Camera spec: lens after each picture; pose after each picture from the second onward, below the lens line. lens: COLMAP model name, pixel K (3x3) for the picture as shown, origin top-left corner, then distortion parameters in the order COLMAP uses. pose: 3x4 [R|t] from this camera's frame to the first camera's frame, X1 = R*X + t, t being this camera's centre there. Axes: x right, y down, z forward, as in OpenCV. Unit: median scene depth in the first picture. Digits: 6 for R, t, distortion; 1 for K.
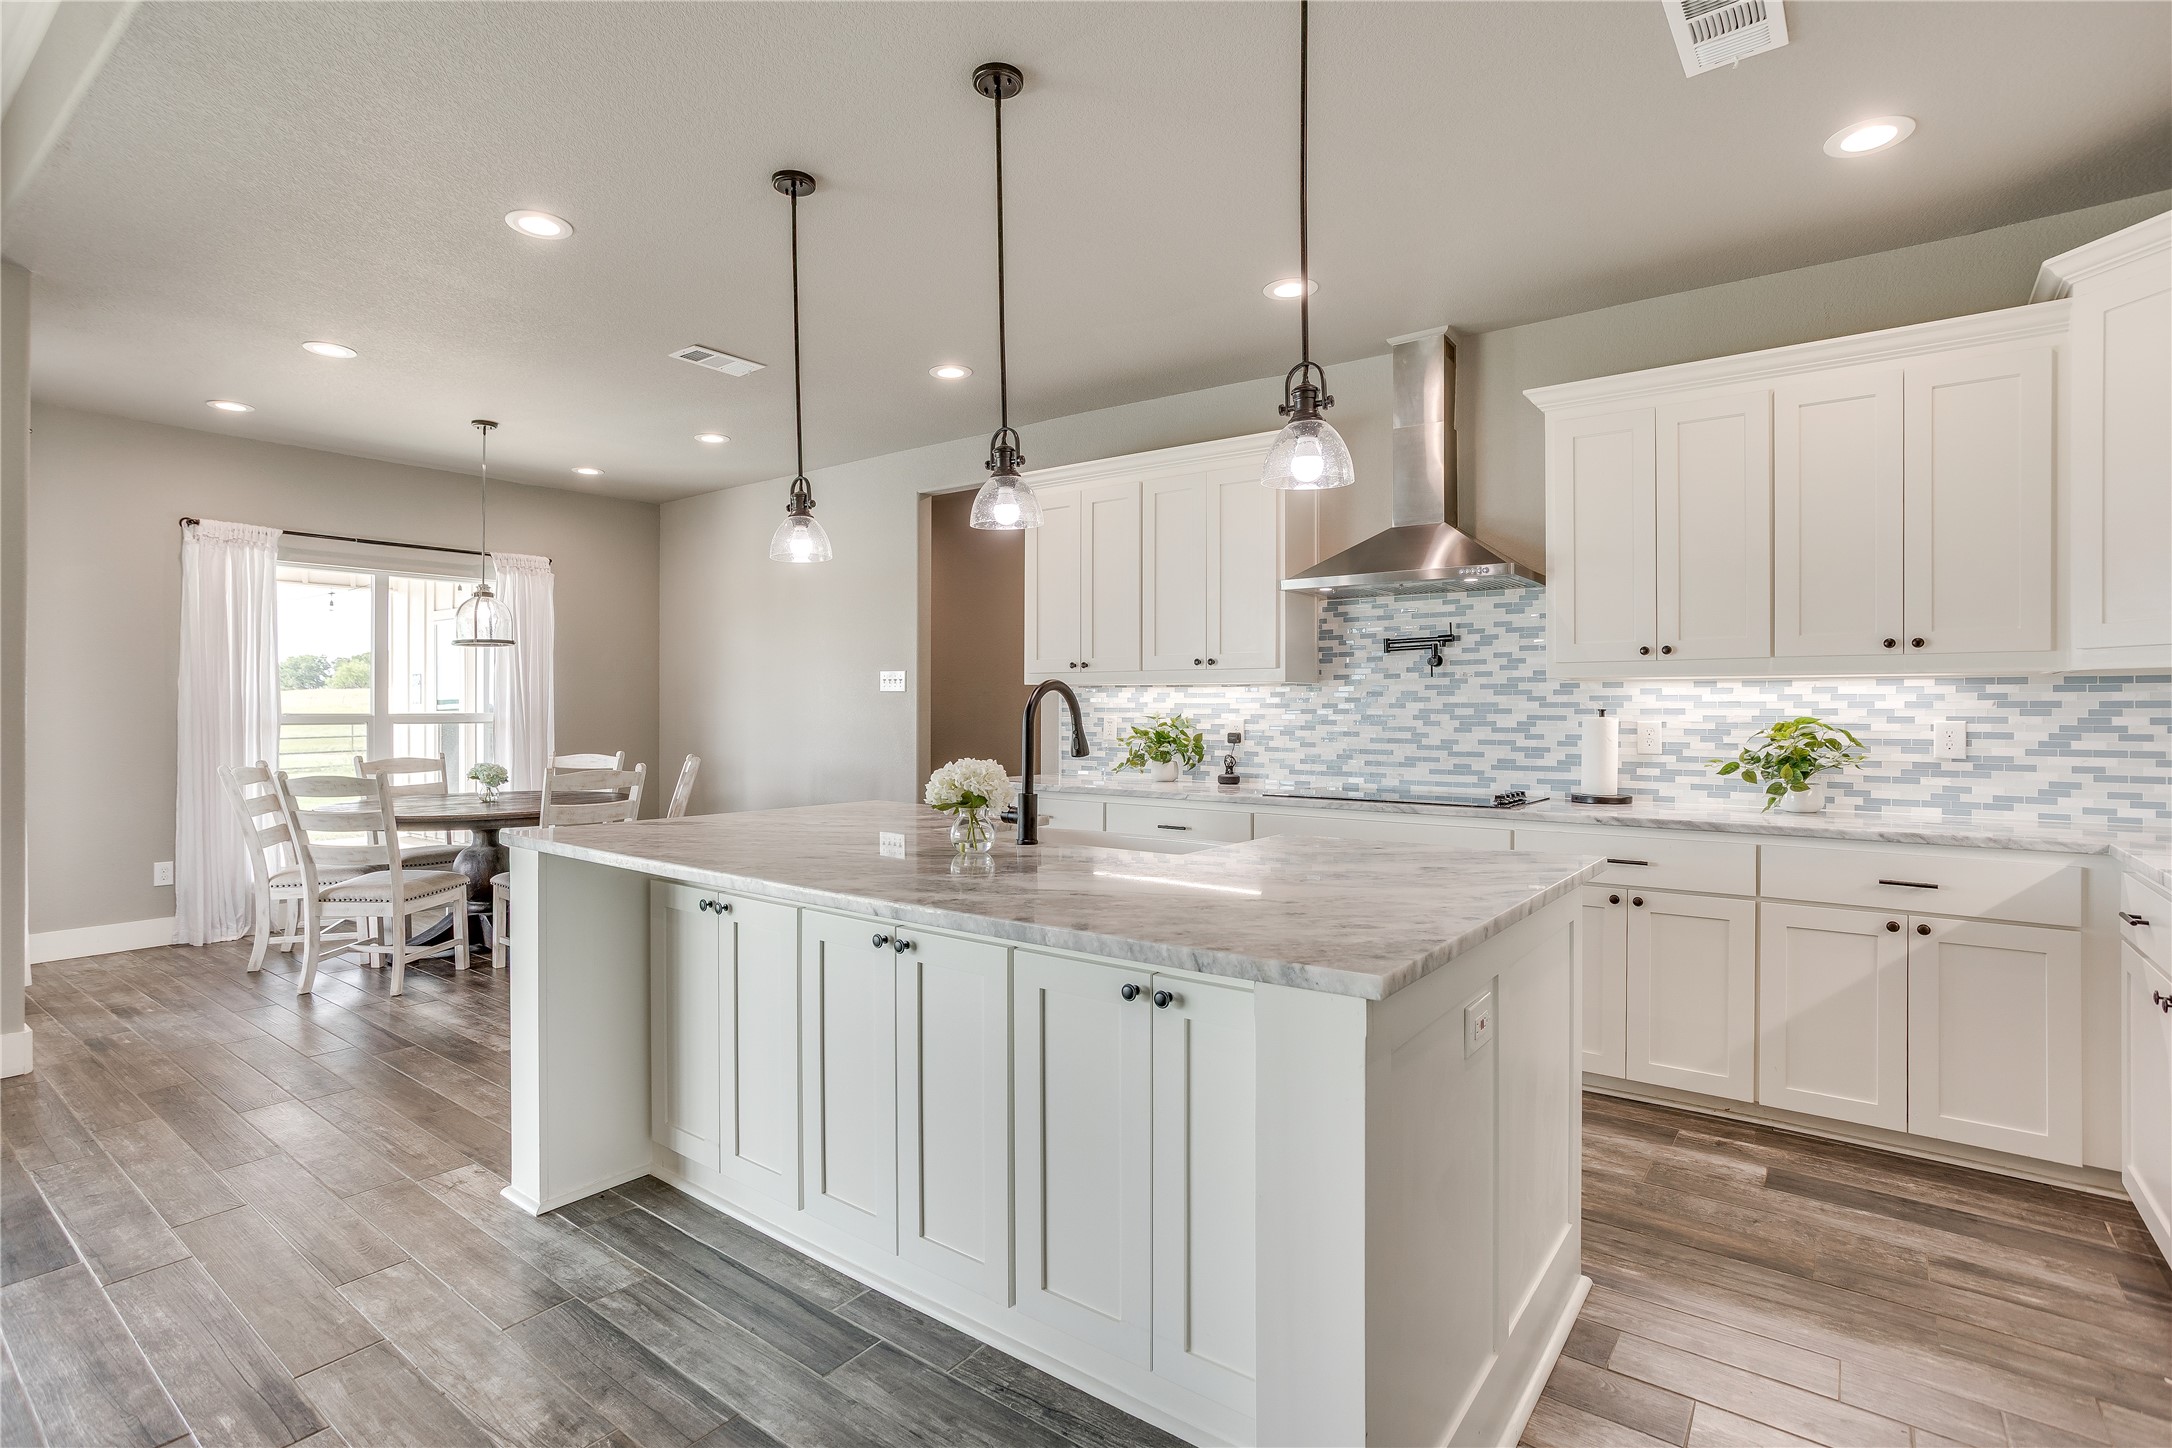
lens RADIAL K [[1058.4, 0, 1073.4], [0, 1058.4, 707.8], [0, 0, 1]] dist [-0.049155, 0.025608]
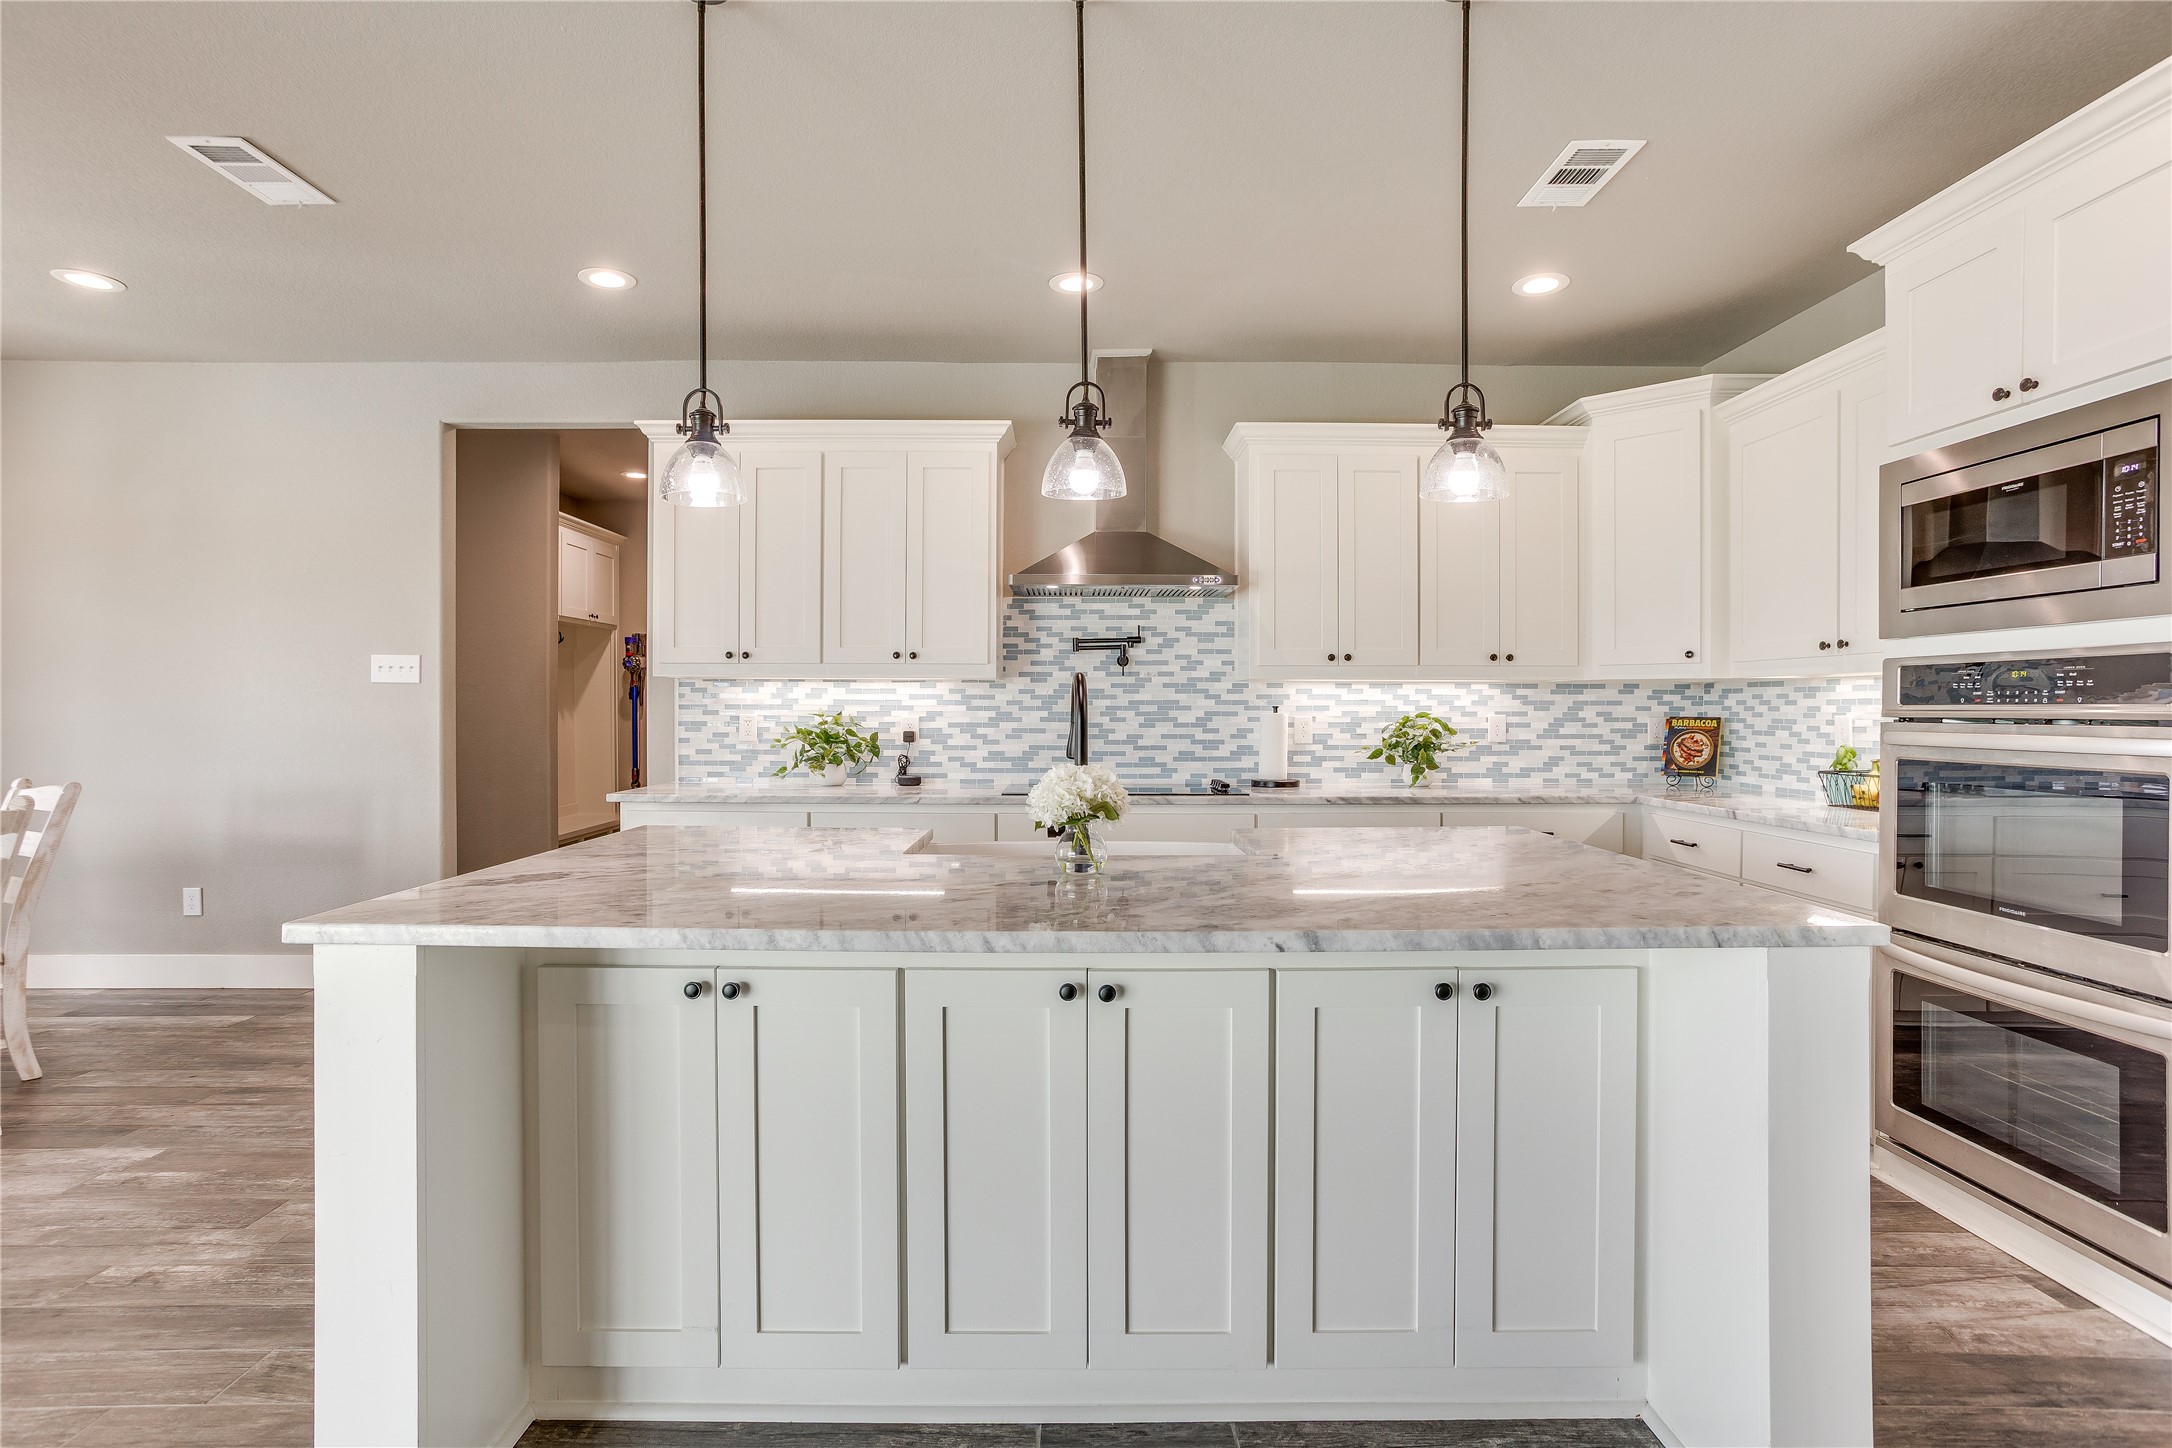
lens RADIAL K [[1058.4, 0, 1076.3], [0, 1058.4, 709.1], [0, 0, 1]] dist [-0.049155, 0.025608]
pose [[0.788660, -0.001389, 0.614827, -0.392986], [-0.000837, 0.999994, 0.003334, 0.000909], [-0.614828, -0.003144, 0.788655, 0.208335]]
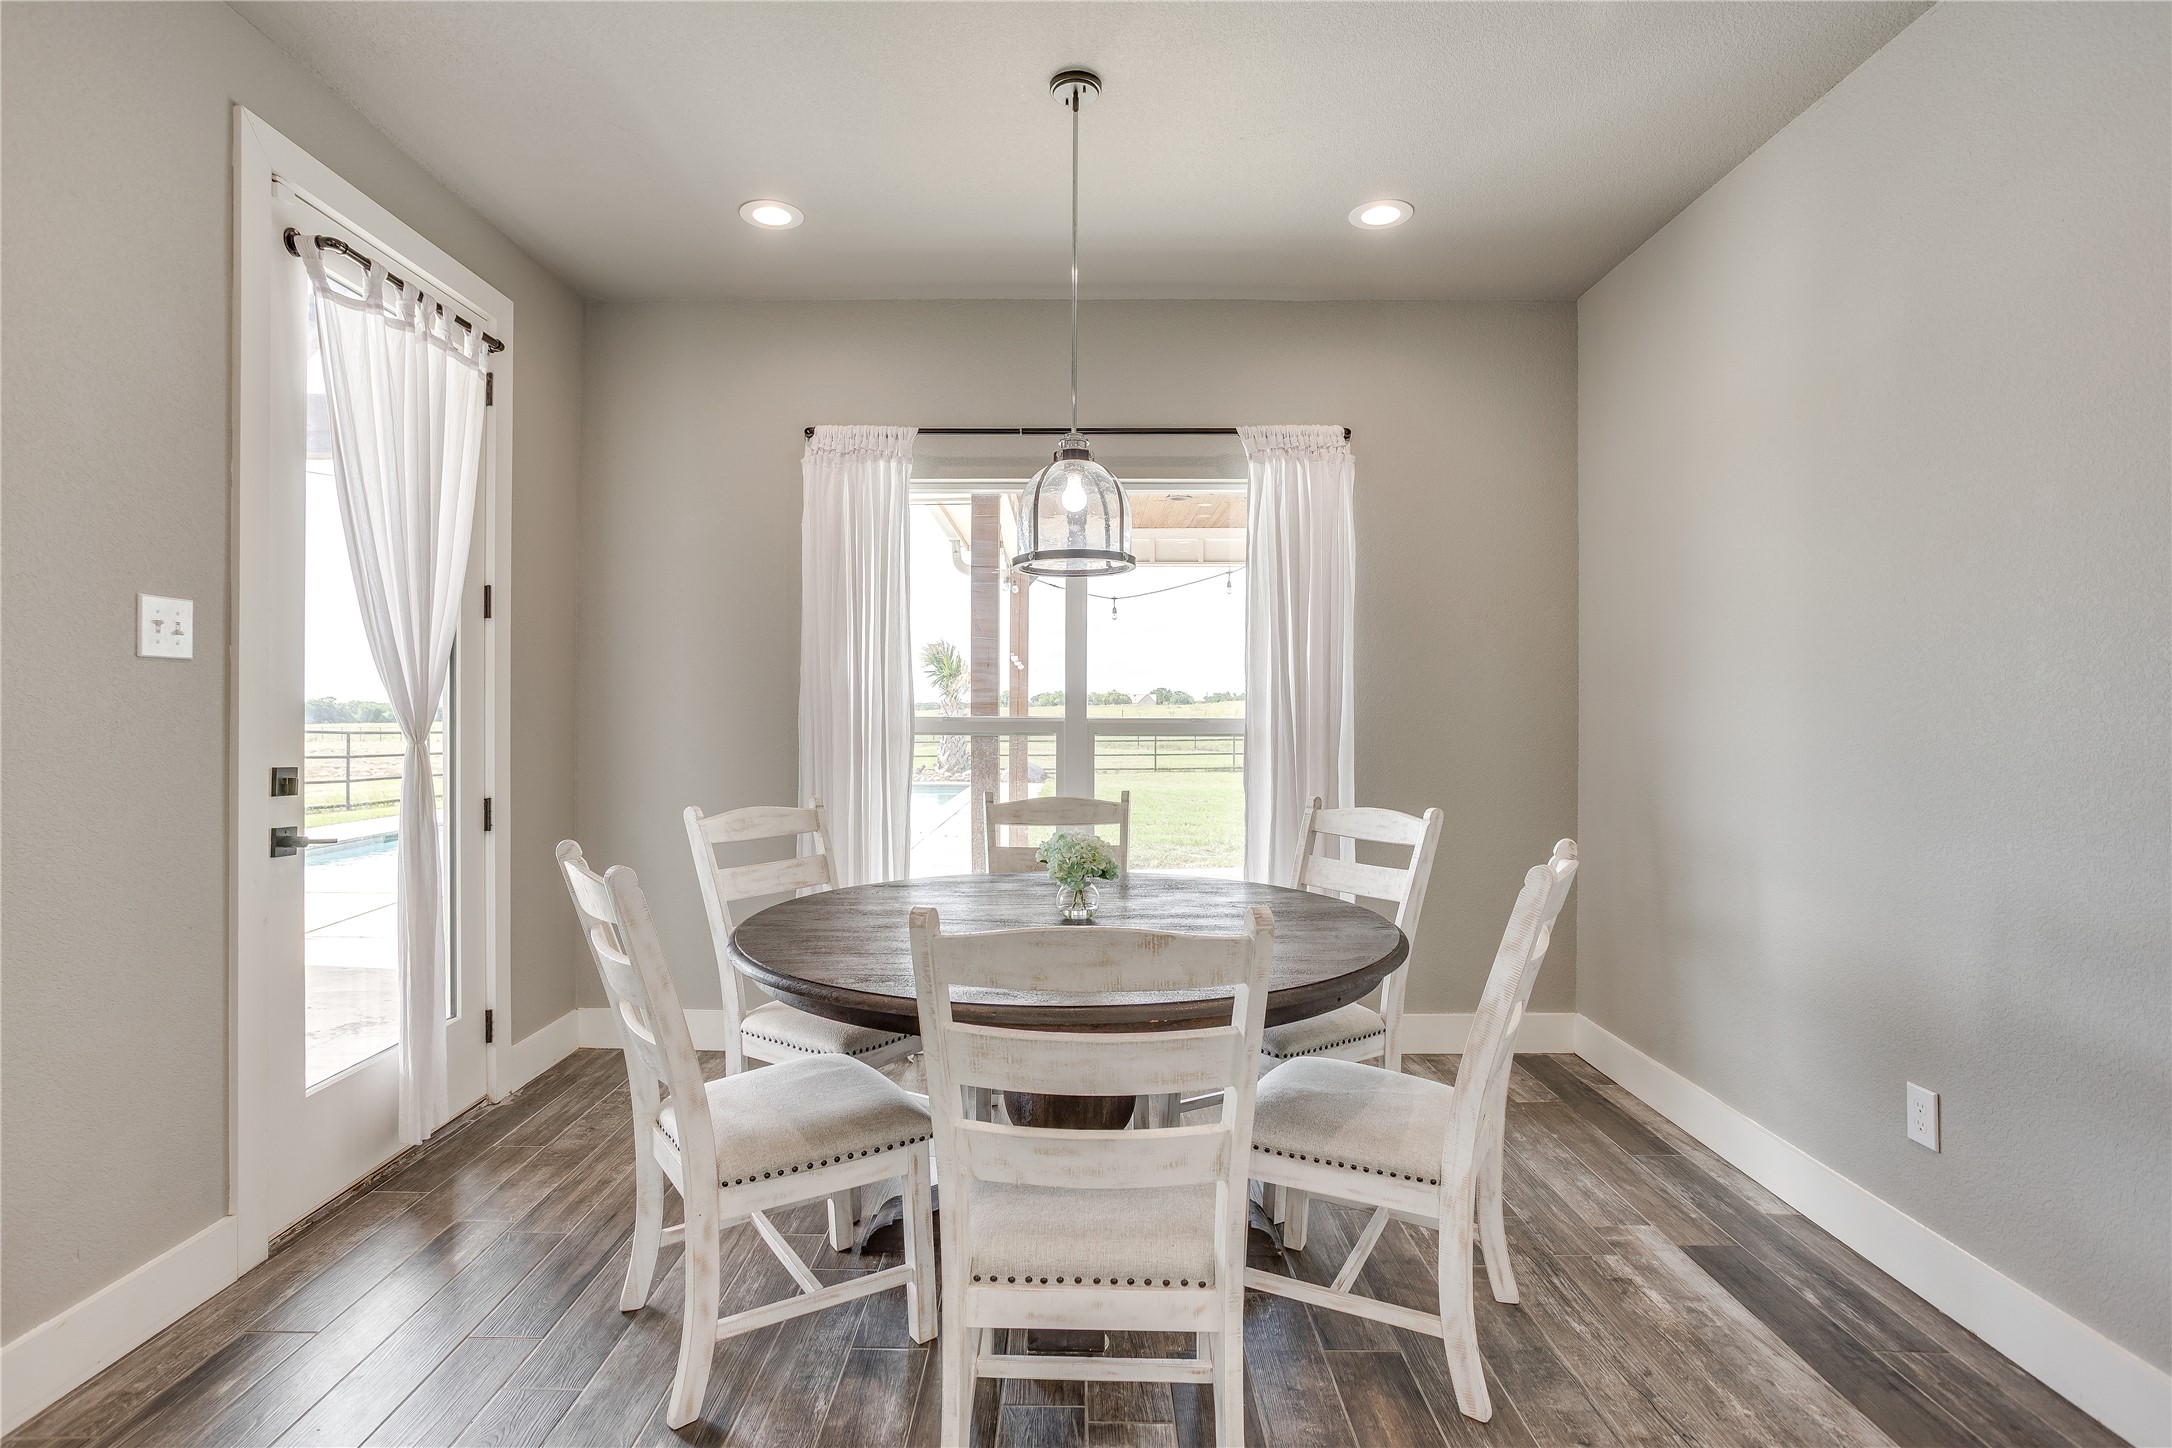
lens RADIAL K [[1058.4, 0, 1070.0], [0, 1058.4, 709.5], [0, 0, 1]] dist [-0.049155, 0.025608]
pose [[0.598068, 0.000844, -0.801445, -0.286931], [-0.001894, 0.999998, -0.000360, 0.001911], [0.801443, 0.001733, 0.598068, 1.041724]]
